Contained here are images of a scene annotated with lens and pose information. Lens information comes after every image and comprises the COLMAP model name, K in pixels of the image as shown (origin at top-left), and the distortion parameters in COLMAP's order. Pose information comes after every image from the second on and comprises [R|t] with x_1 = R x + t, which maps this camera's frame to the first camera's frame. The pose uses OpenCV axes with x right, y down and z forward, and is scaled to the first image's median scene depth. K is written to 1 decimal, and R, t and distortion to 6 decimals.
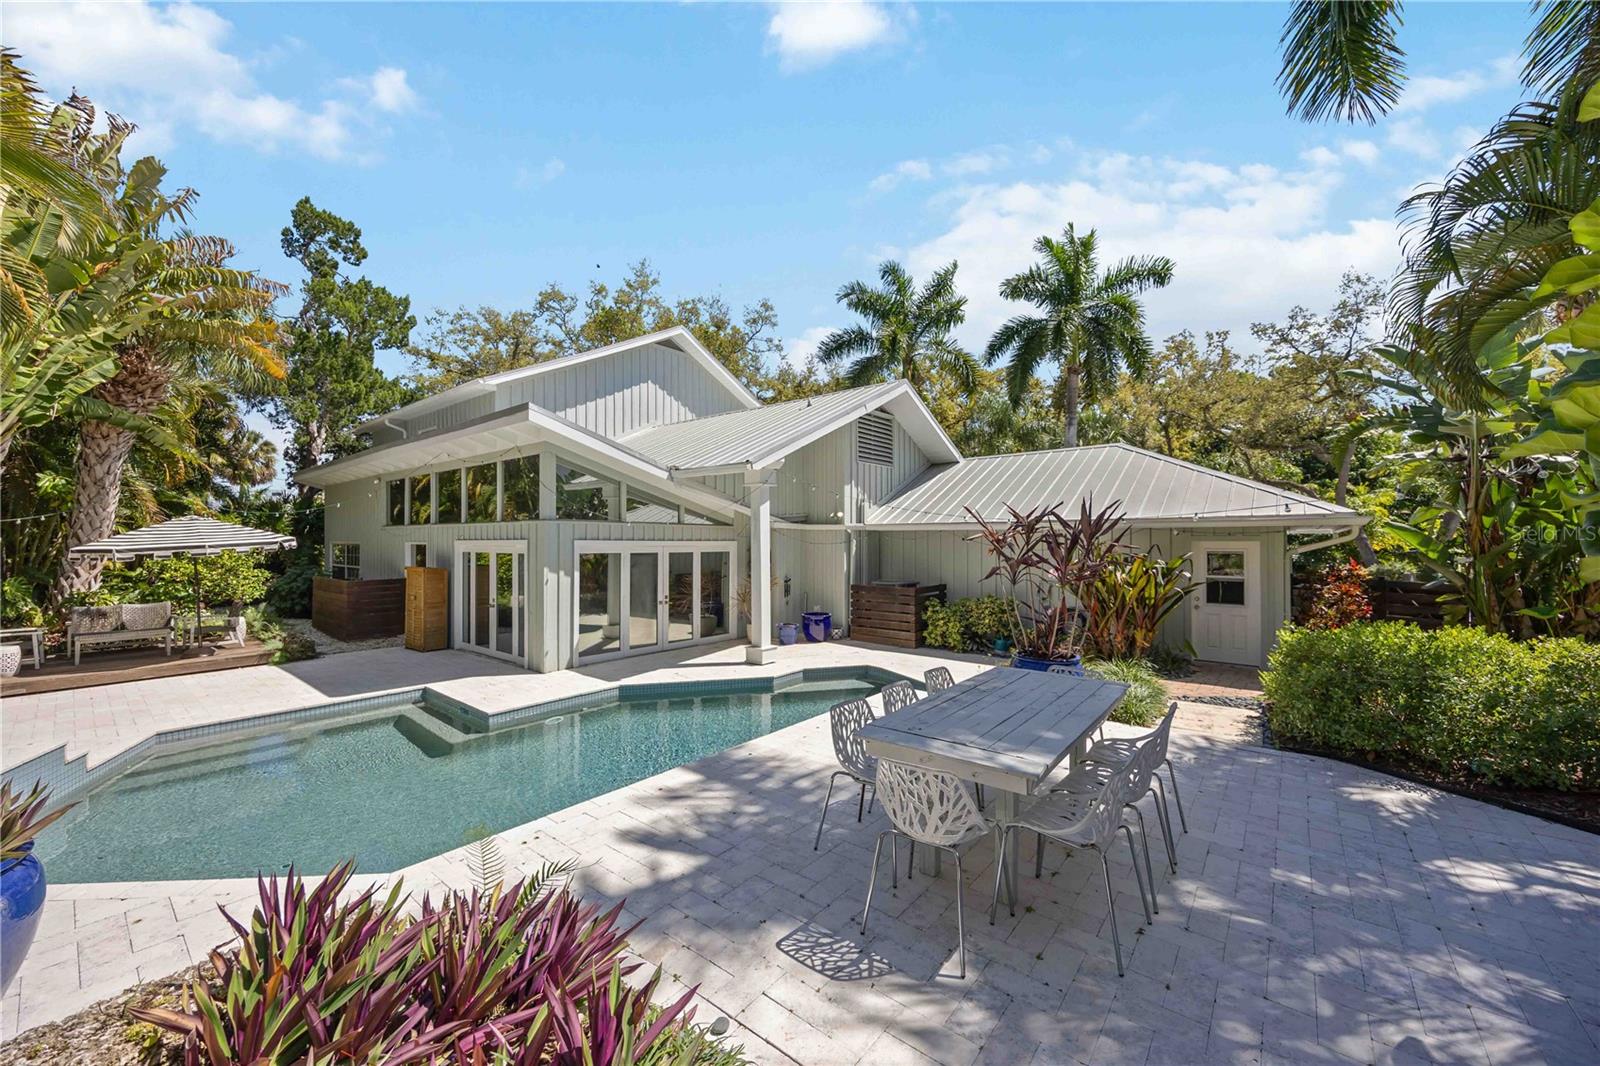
lens RADIAL K [[603.7, 0, 800.0], [0, 603.7, 535.2], [0, 0, 1]] dist [-0.001582, 0.000097]
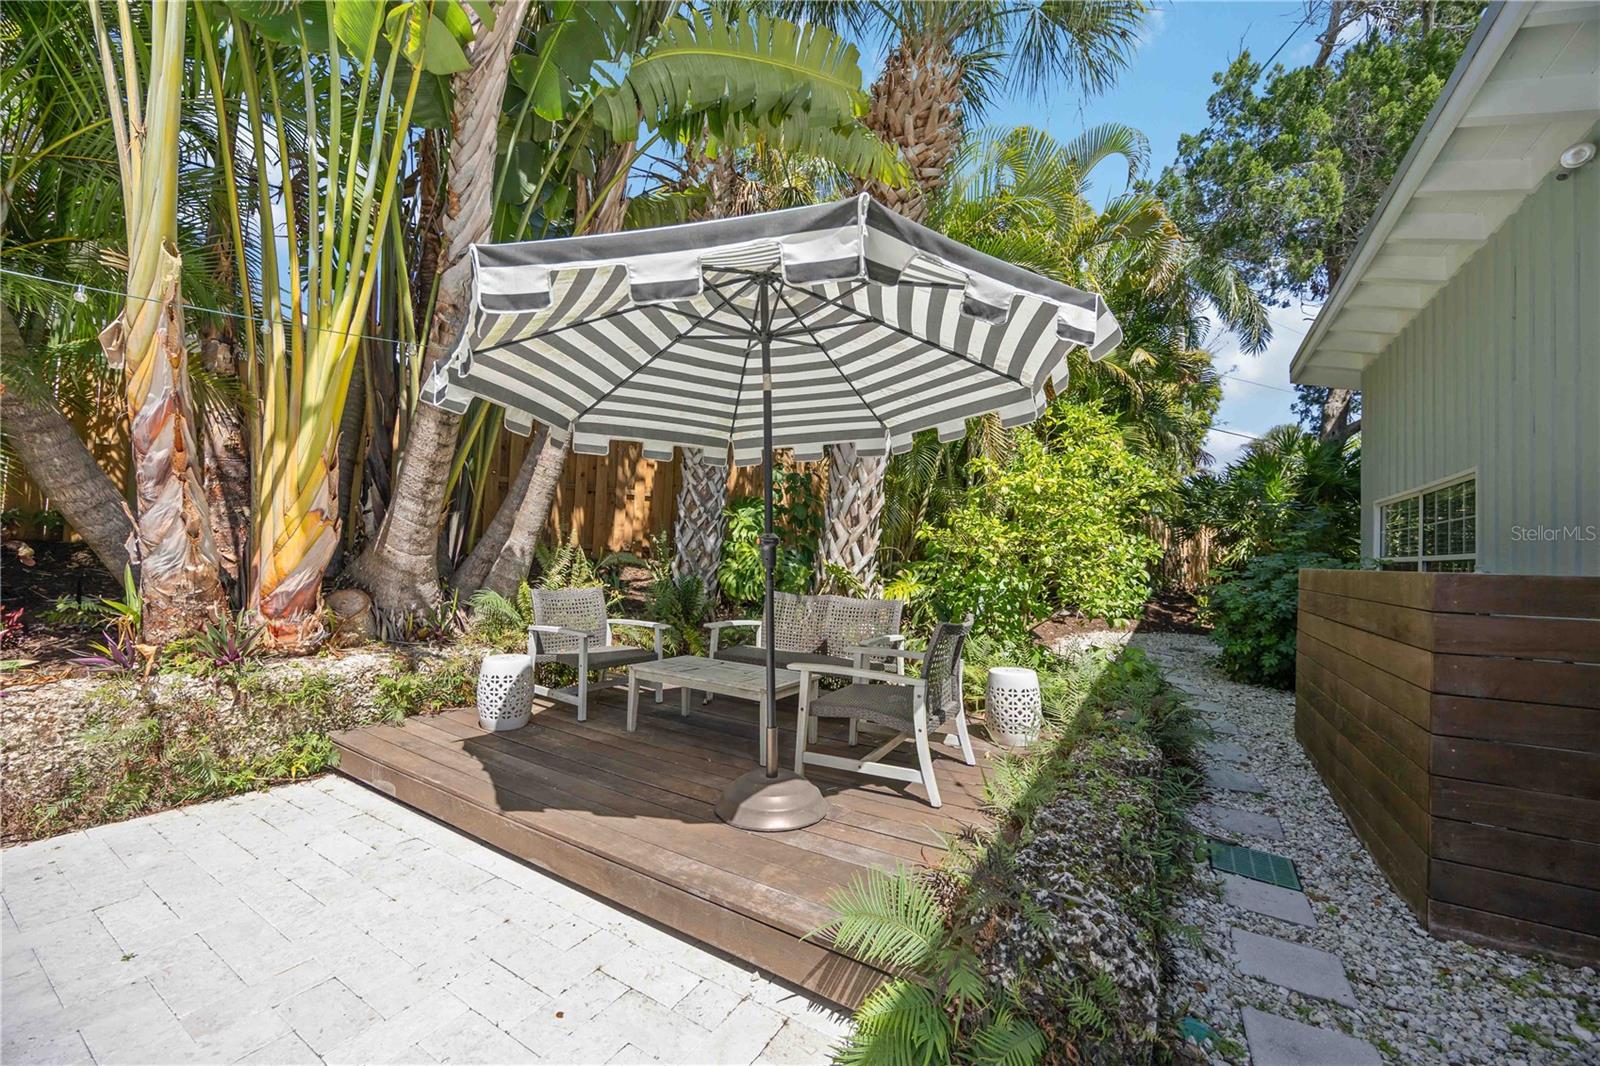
lens RADIAL K [[603.7, 0, 800.0], [0, 603.7, 535.2], [0, 0, 1]] dist [-0.001582, 0.000097]
pose [[0.130581, -0.024110, -0.991144, -0.538219], [-0.020582, 0.999423, -0.027023, 0.064090], [0.991224, 0.023928, 0.130010, 0.711385]]
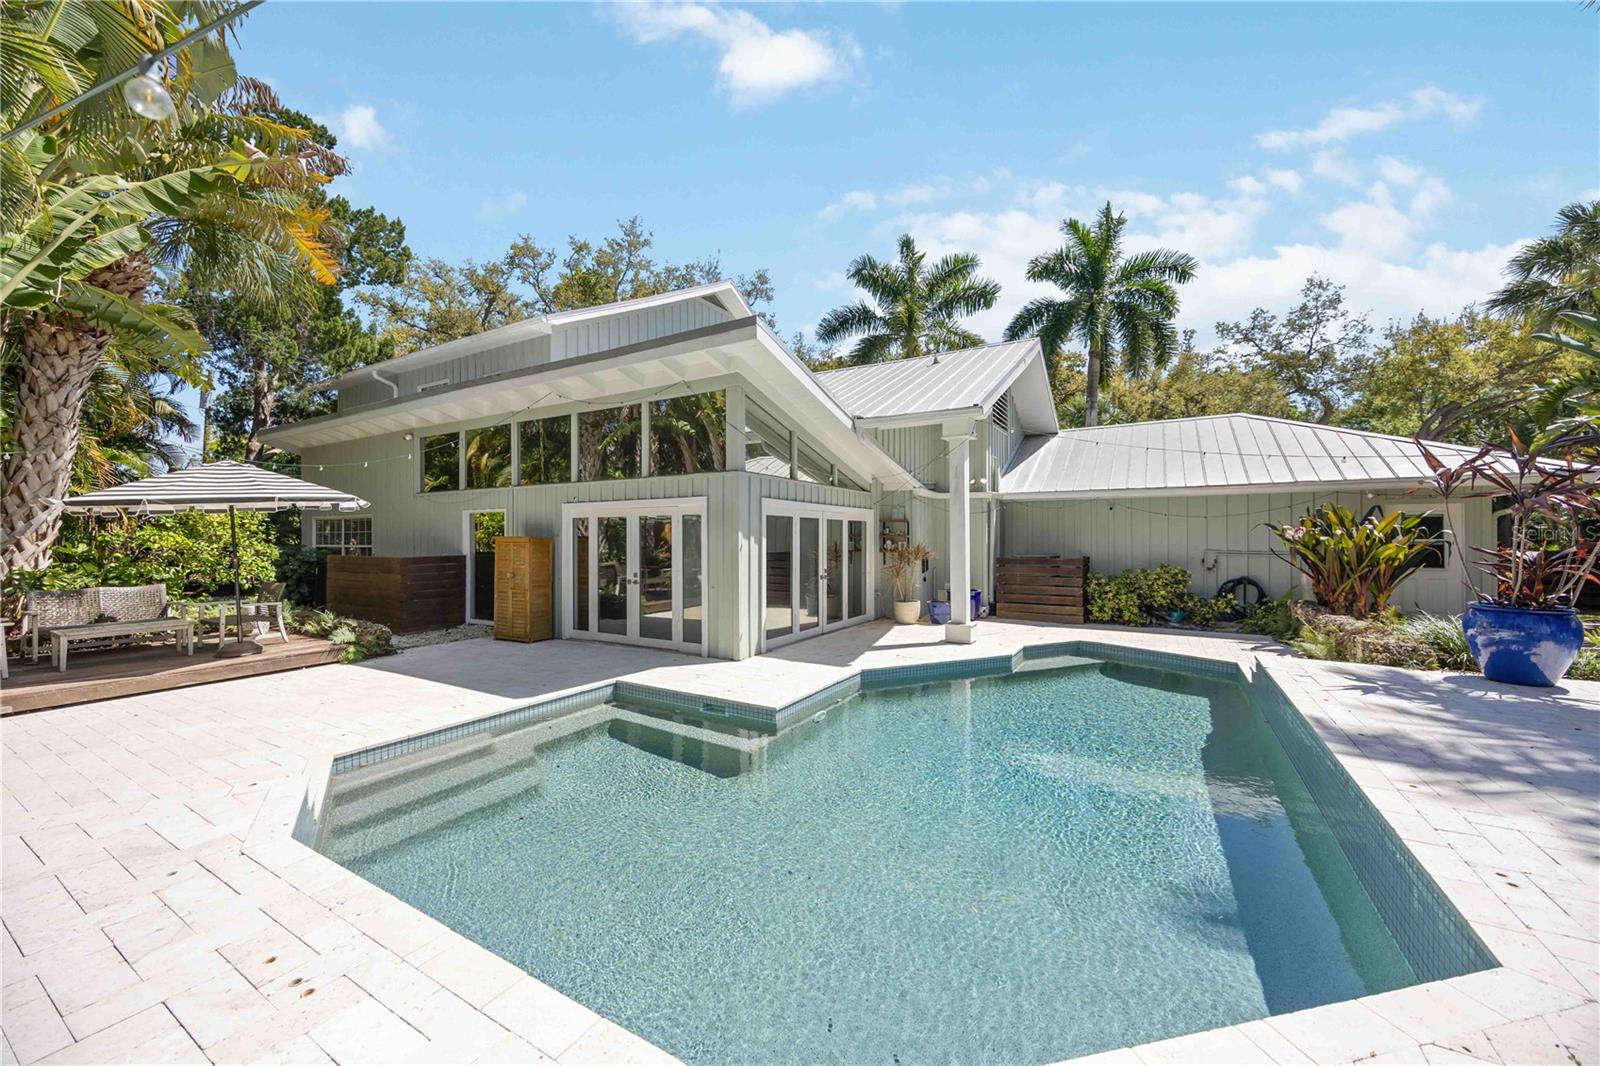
lens RADIAL K [[603.7, 0, 800.0], [0, 603.7, 535.2], [0, 0, 1]] dist [-0.001582, 0.000097]
pose [[0.988560, -0.002048, 0.150814, -0.316818], [0.001259, 0.999985, 0.005324, 0.038807], [-0.150823, -0.005074, 0.988548, 0.129321]]
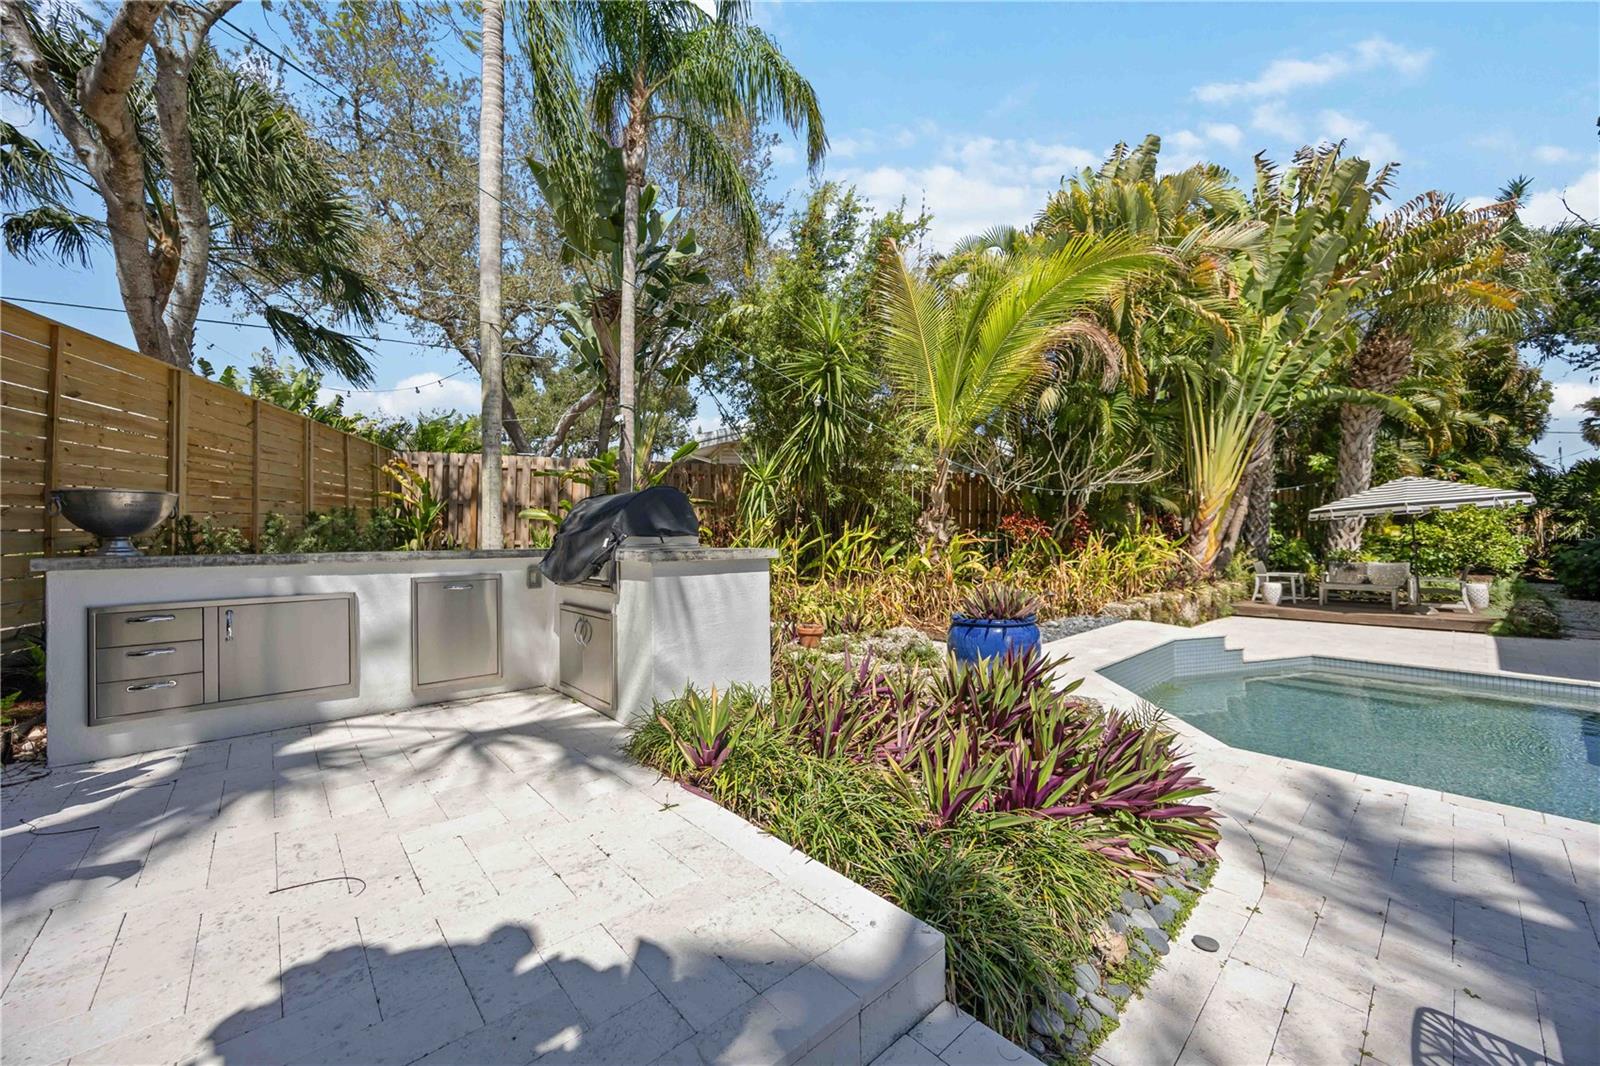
lens RADIAL K [[603.7, 0, 800.0], [0, 603.7, 535.2], [0, 0, 1]] dist [-0.001582, 0.000097]
pose [[-0.151202, 0.000807, -0.988502, 0.122100], [0.018844, 0.999820, -0.002066, 0.036441], [0.988323, -0.018940, -0.151191, 0.090689]]
